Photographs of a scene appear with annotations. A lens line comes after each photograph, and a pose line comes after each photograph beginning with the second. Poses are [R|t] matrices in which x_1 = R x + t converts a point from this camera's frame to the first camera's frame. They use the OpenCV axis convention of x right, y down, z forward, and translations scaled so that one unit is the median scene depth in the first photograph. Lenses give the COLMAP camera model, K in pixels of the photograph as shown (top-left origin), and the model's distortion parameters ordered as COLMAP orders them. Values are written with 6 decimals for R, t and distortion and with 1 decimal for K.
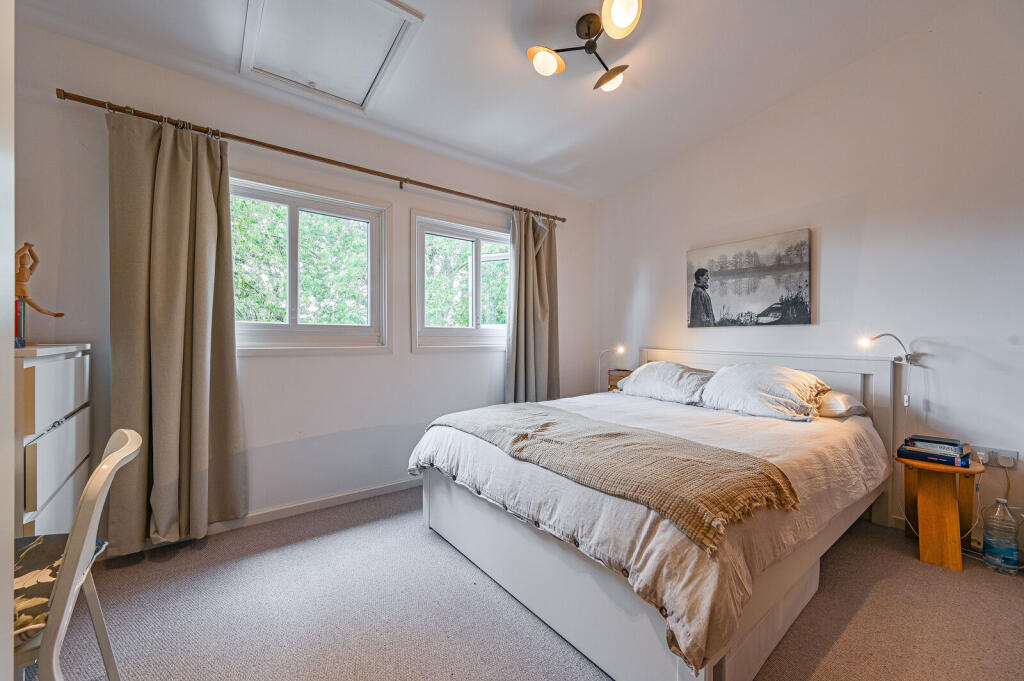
lens RADIAL K [[403.6, 0, 510.0], [0, 403.6, 336.4], [0, 0, 1]] dist [0.001381, 0.000122]
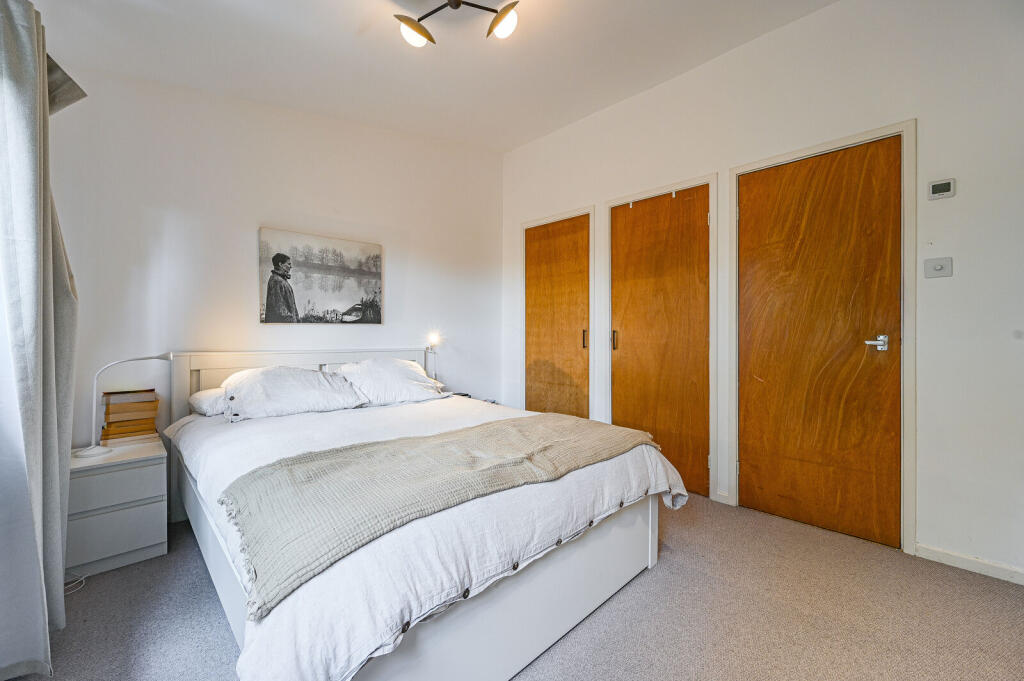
lens RADIAL K [[403.6, 0, 509.9], [0, 403.6, 337.0], [0, 0, 1]] dist [0.001381, 0.000122]
pose [[-0.116236, -0.010592, 0.993165, -0.472251], [-0.003950, 0.999940, 0.010202, -0.004321], [-0.993214, -0.002737, -0.116271, 0.690045]]
